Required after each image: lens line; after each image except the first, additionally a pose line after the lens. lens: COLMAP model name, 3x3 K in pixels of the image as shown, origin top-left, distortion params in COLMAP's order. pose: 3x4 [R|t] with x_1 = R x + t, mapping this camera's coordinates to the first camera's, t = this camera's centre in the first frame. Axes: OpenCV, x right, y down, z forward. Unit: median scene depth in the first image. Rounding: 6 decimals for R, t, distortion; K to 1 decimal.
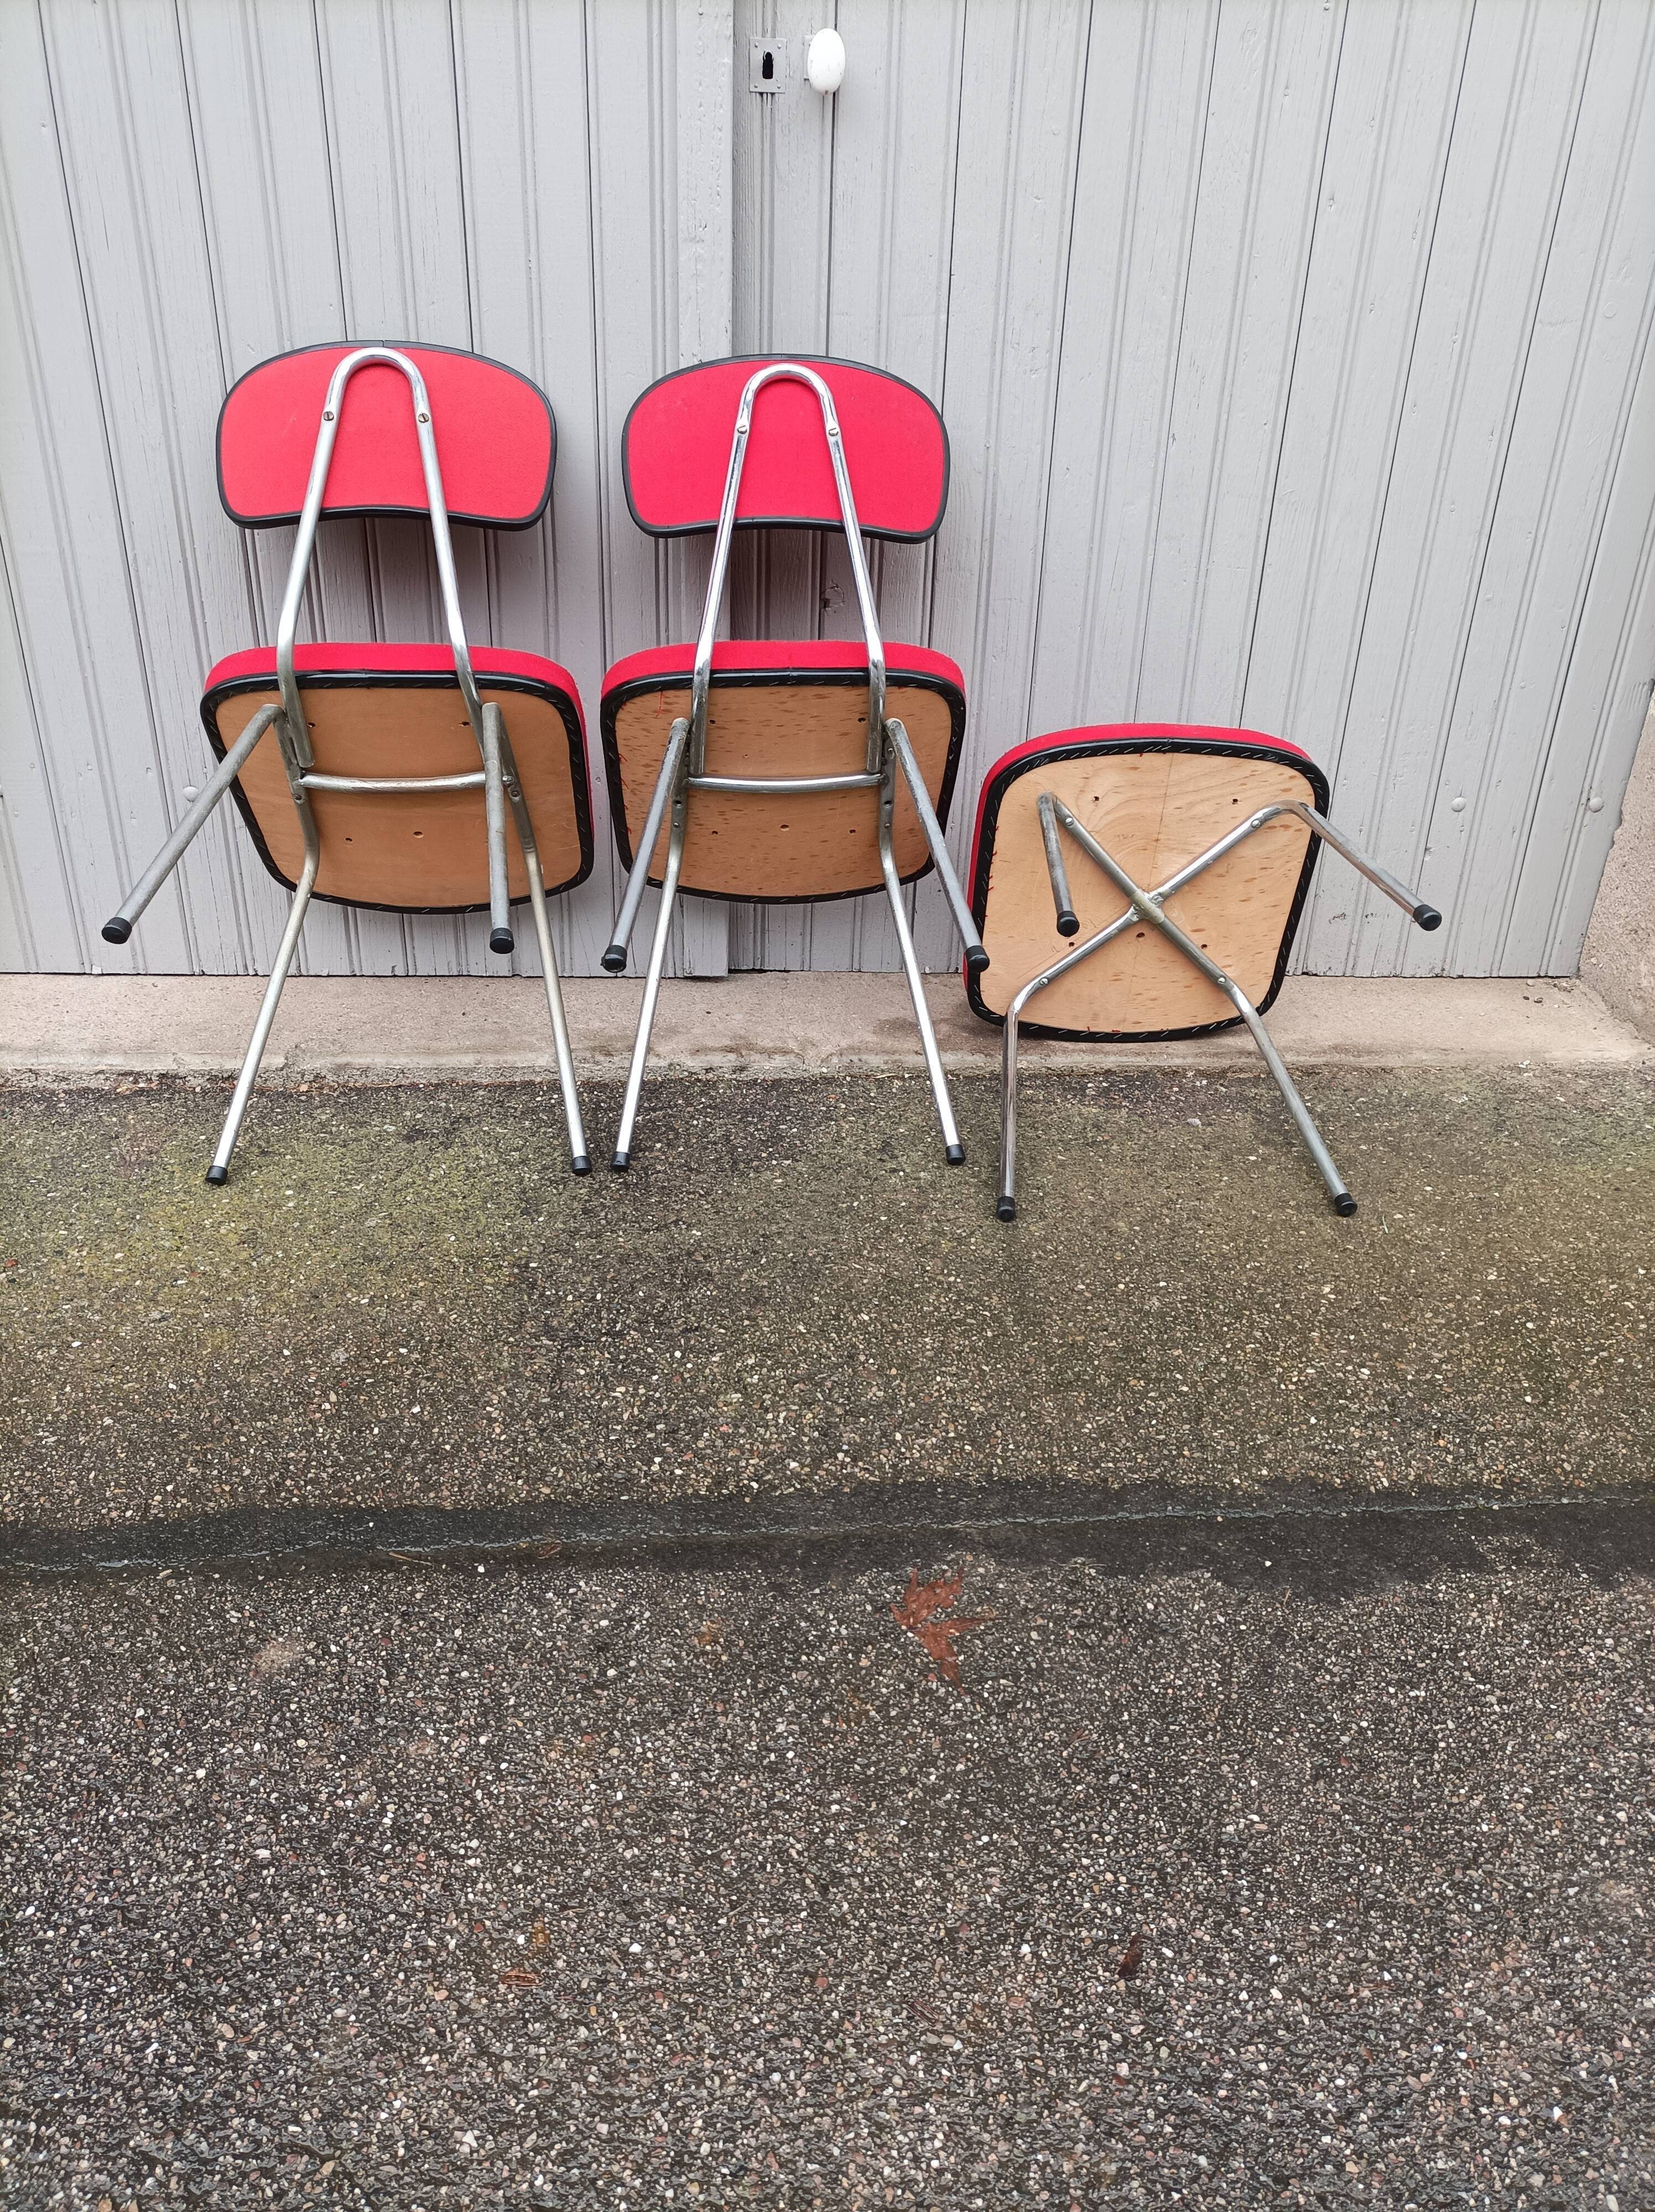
lens RADIAL K [[1637.7, 0, 817.0], [0, 1637.7, 1117.8], [0, 0, 1]] dist [0.032044, -0.023609]
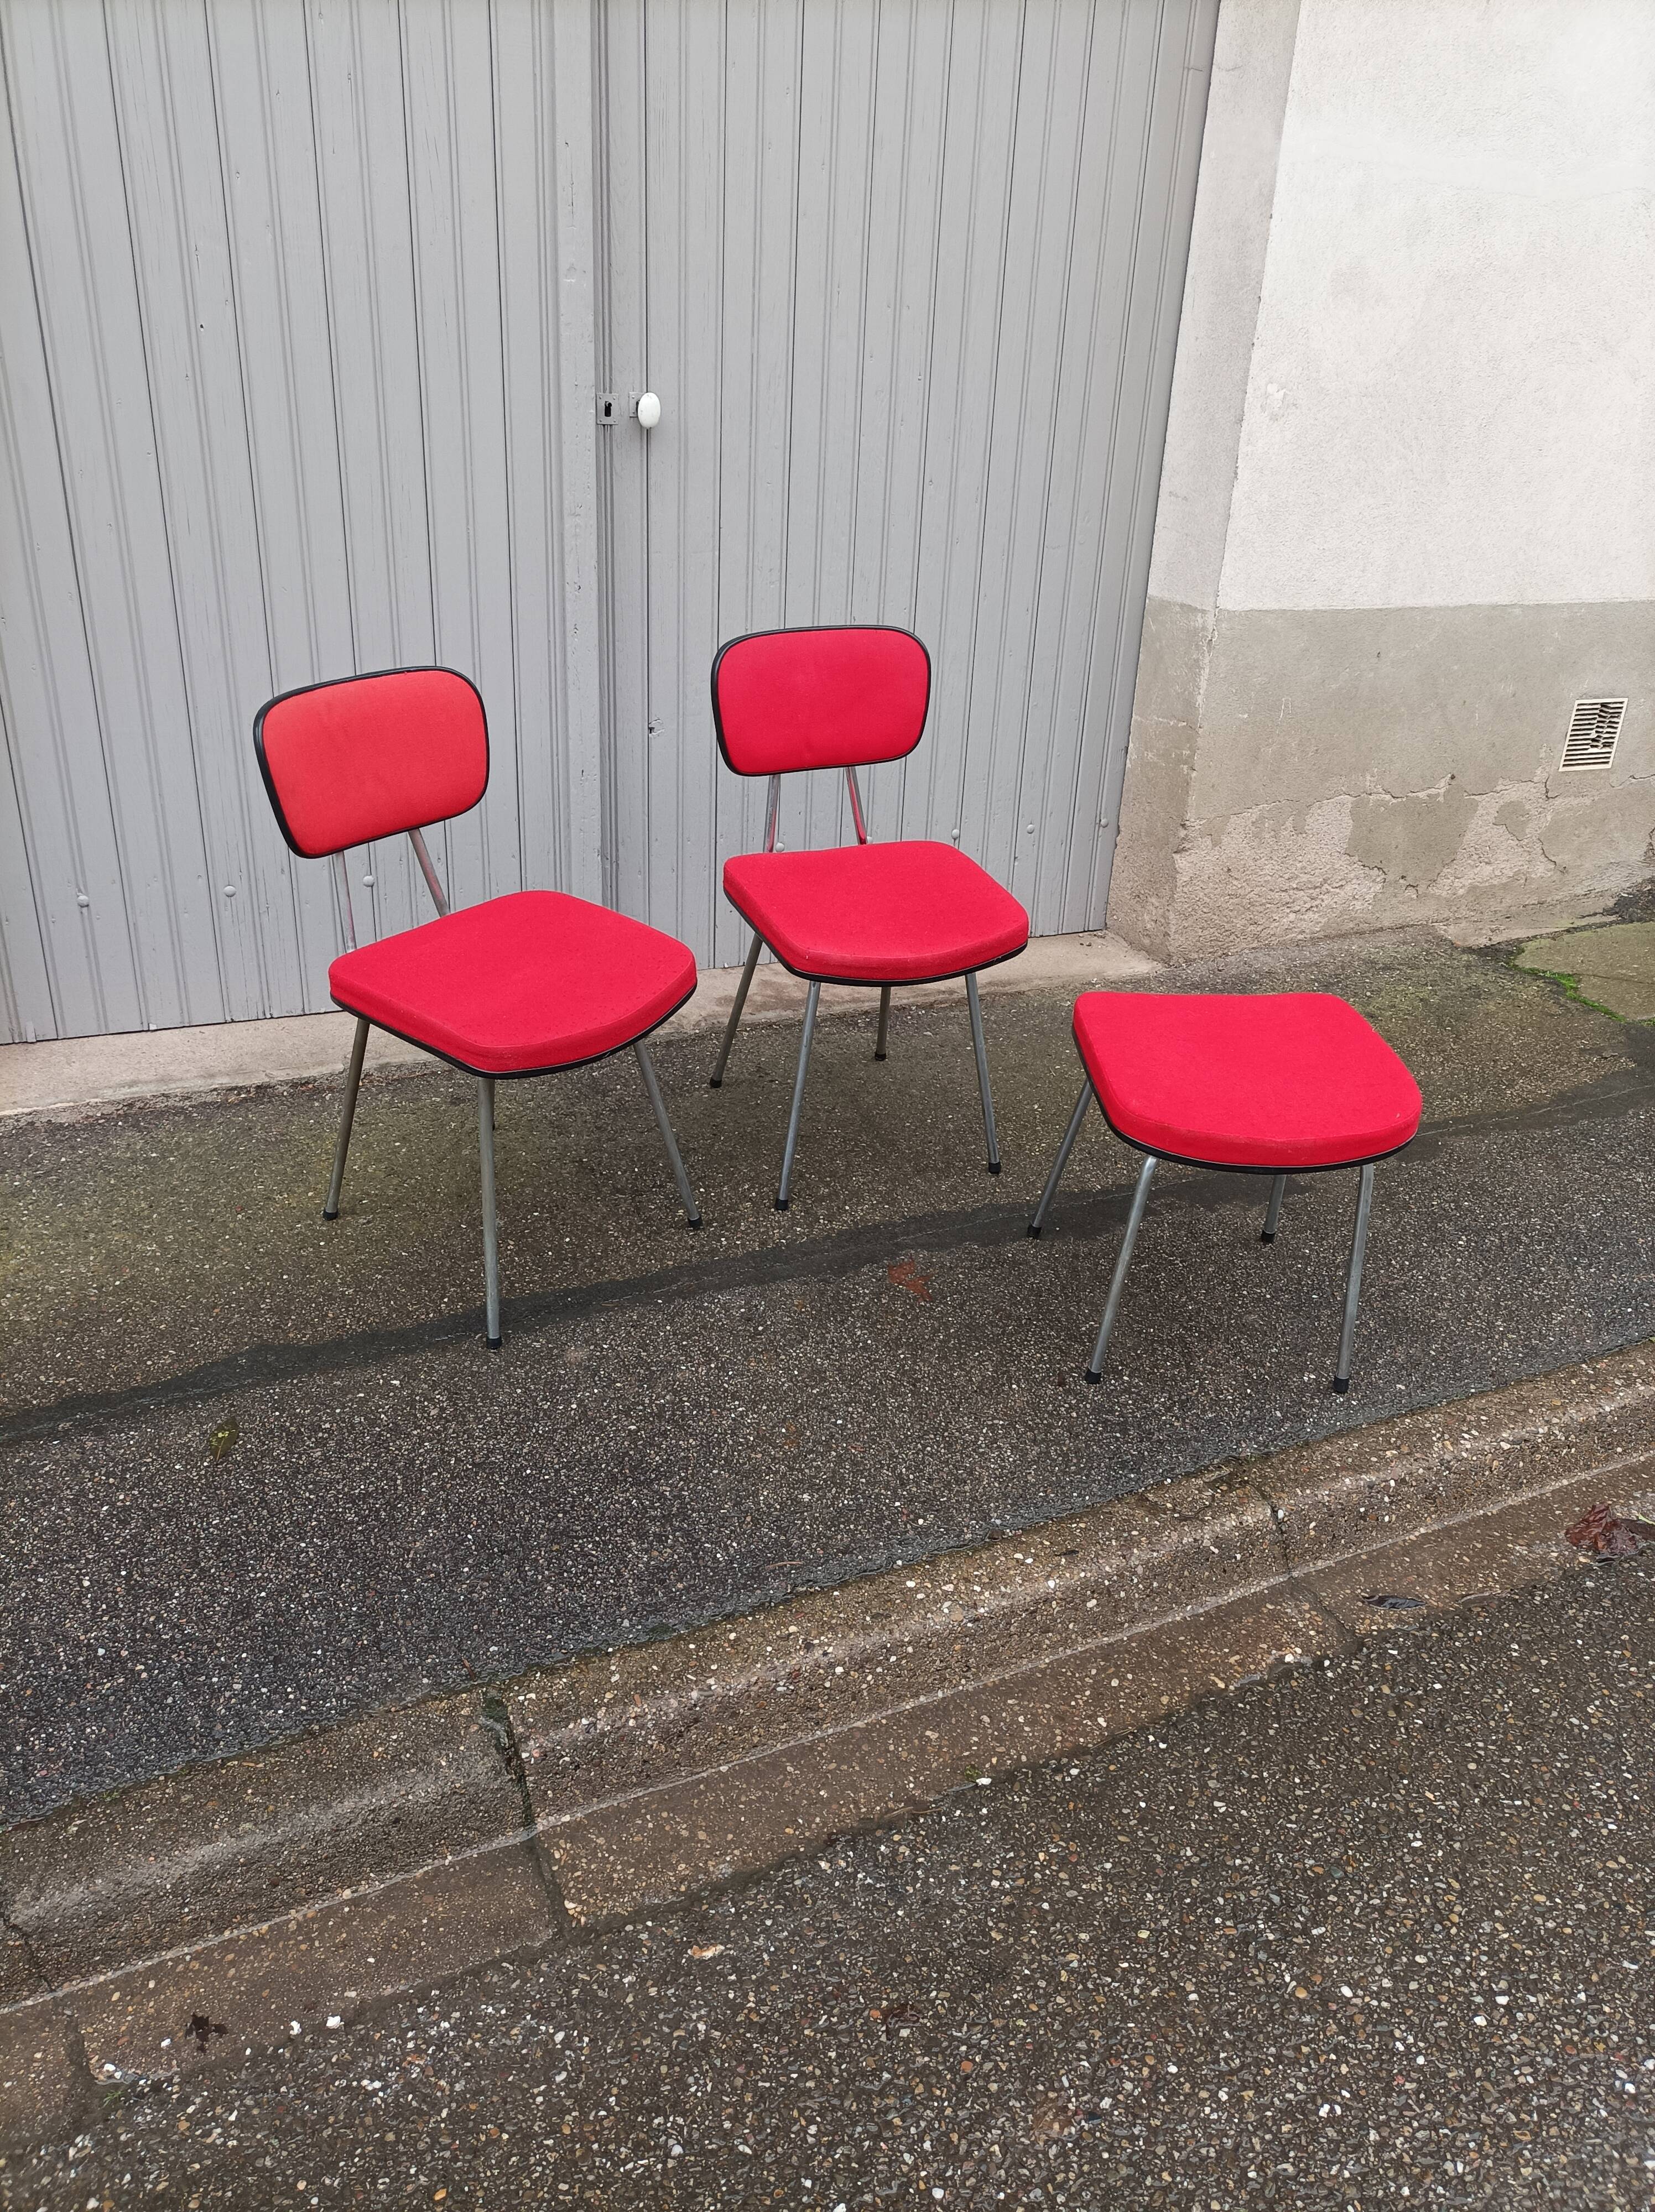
lens RADIAL K [[1631.1, 0, 815.5], [0, 1631.1, 1121.2], [0, 0, 1]] dist [0.034882, -0.047734]
pose [[0.939596, -0.135751, 0.314215, -0.565183], [0.144730, 0.989457, -0.005308, 0.116388], [-0.310181, 0.050464, 0.949337, -0.713313]]
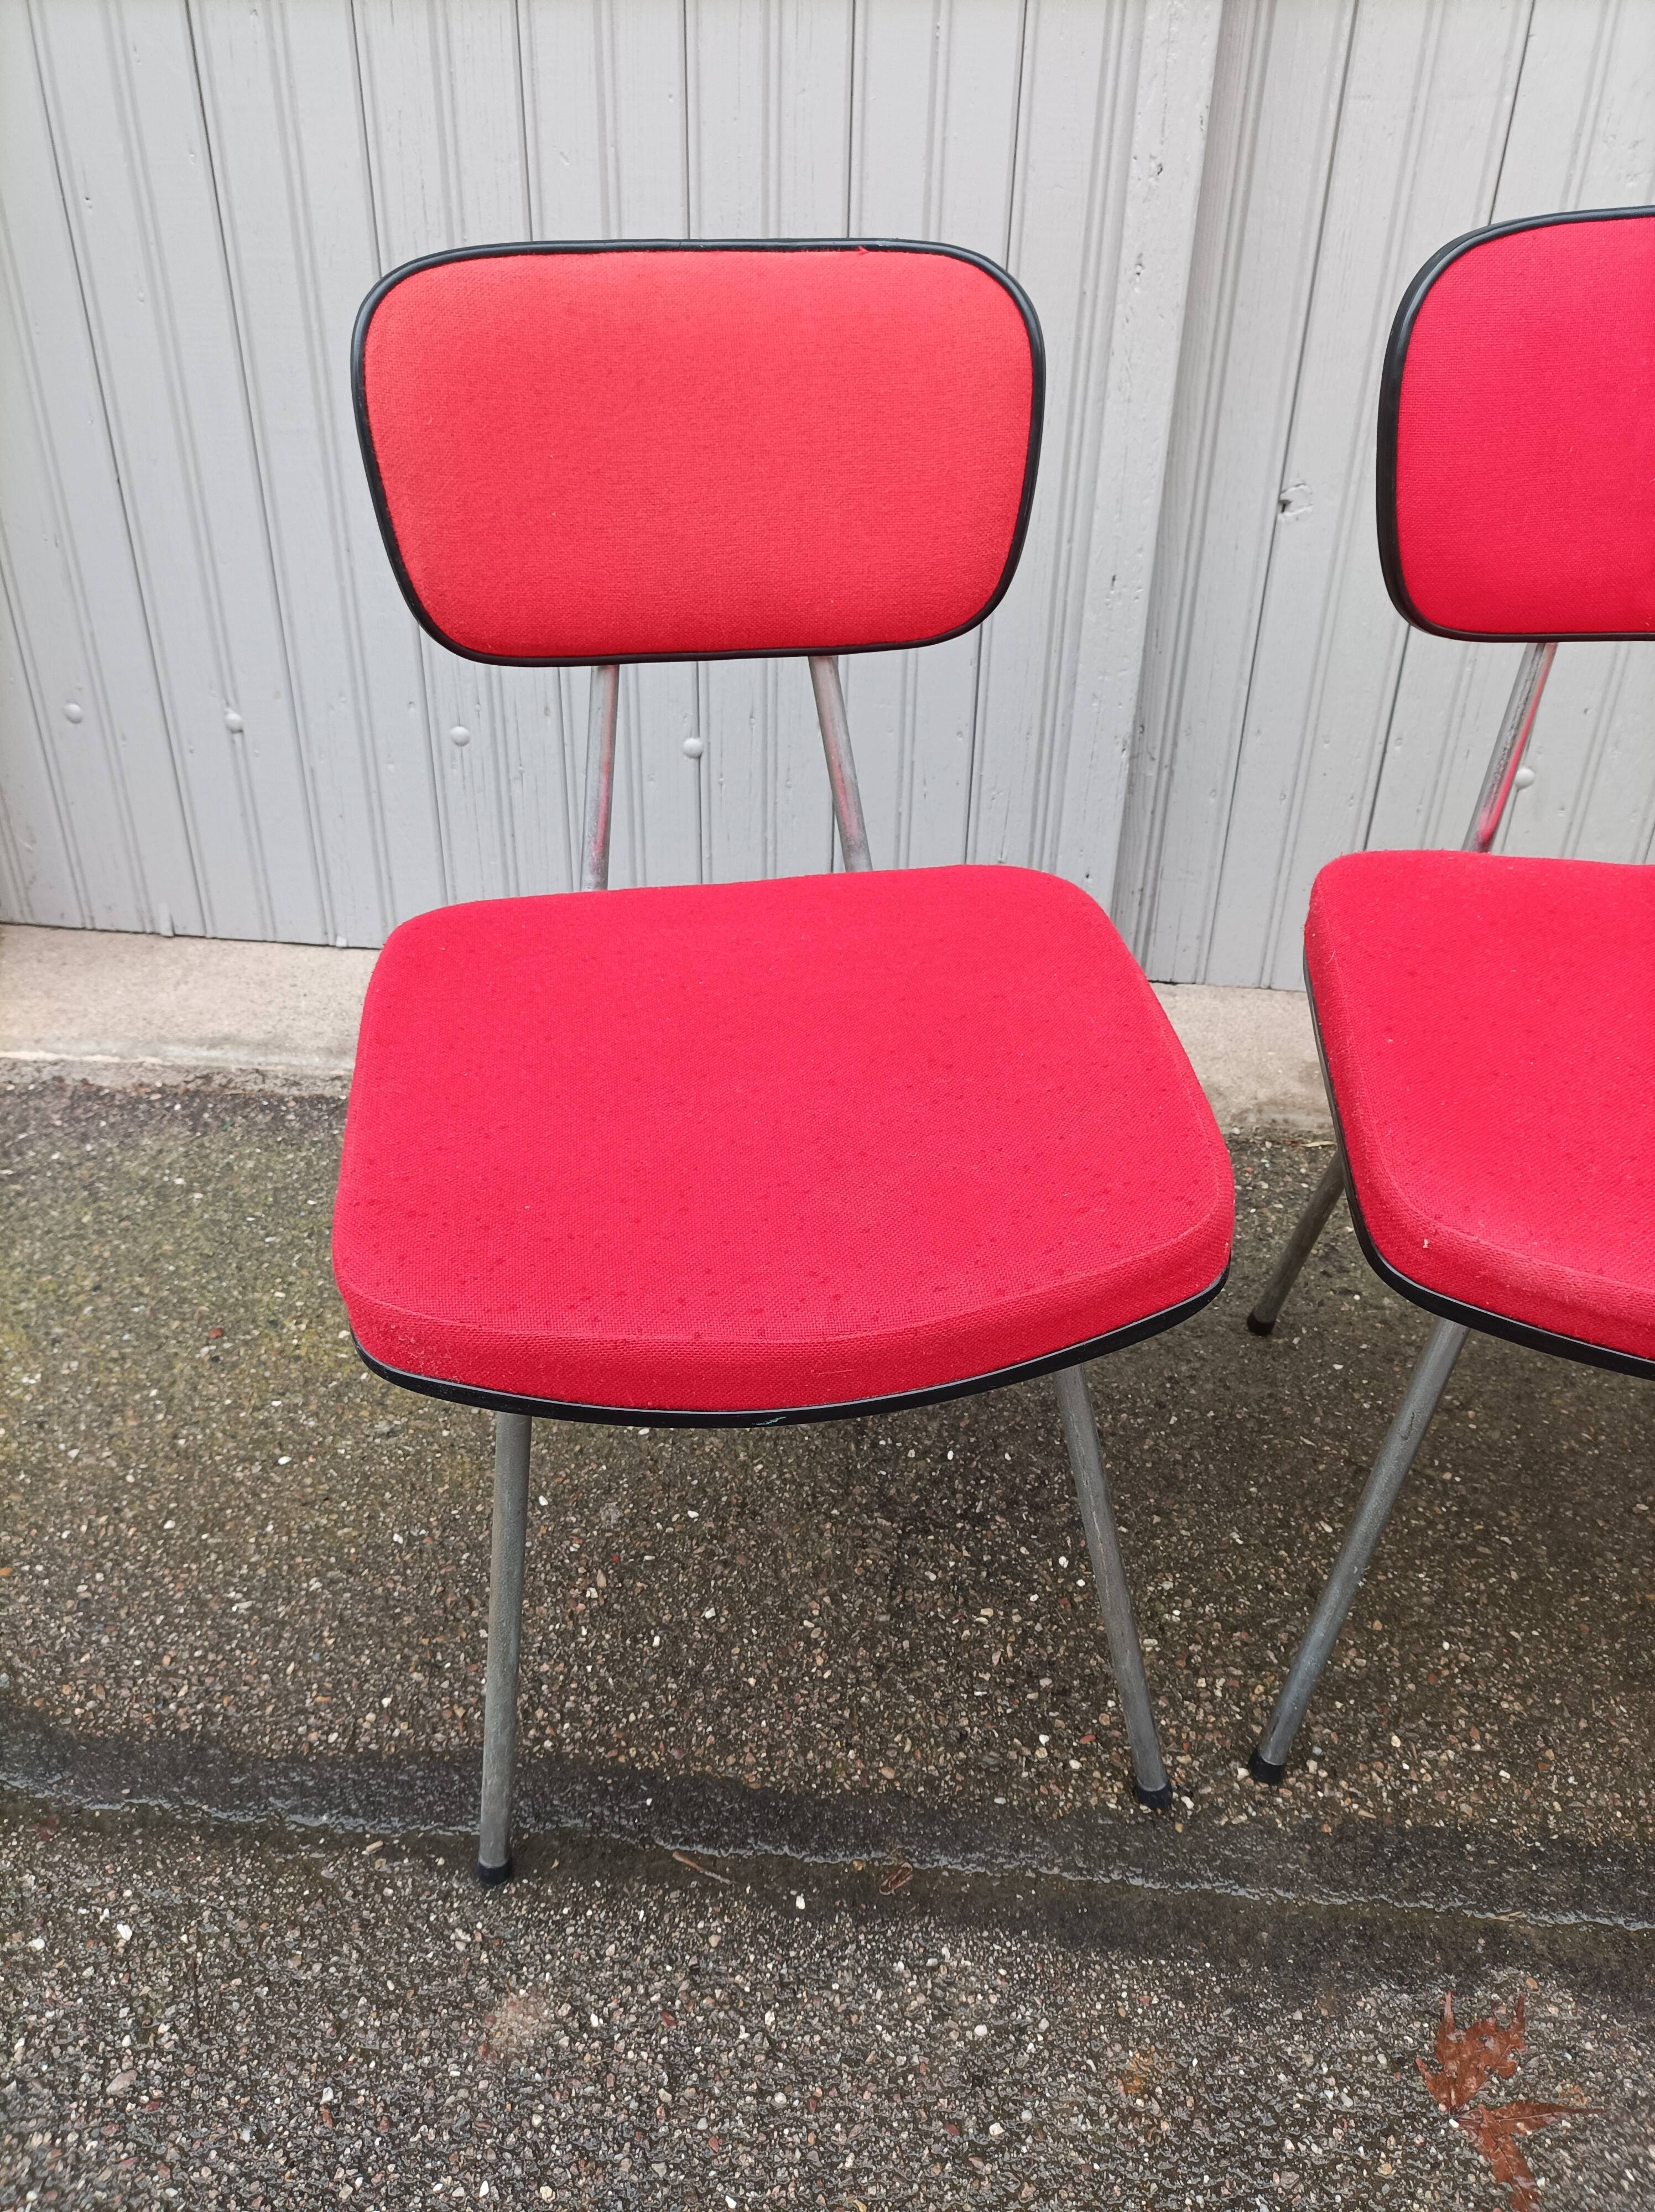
lens RADIAL K [[1646.1, 0, 811.9], [0, 1646.1, 1119.7], [0, 0, 1]] dist [0.022940, -0.022775]
pose [[0.987824, 0.069024, -0.139425, -0.123297], [-0.061577, 0.996471, 0.057039, -0.097673], [0.142870, -0.047759, 0.988589, 0.317610]]
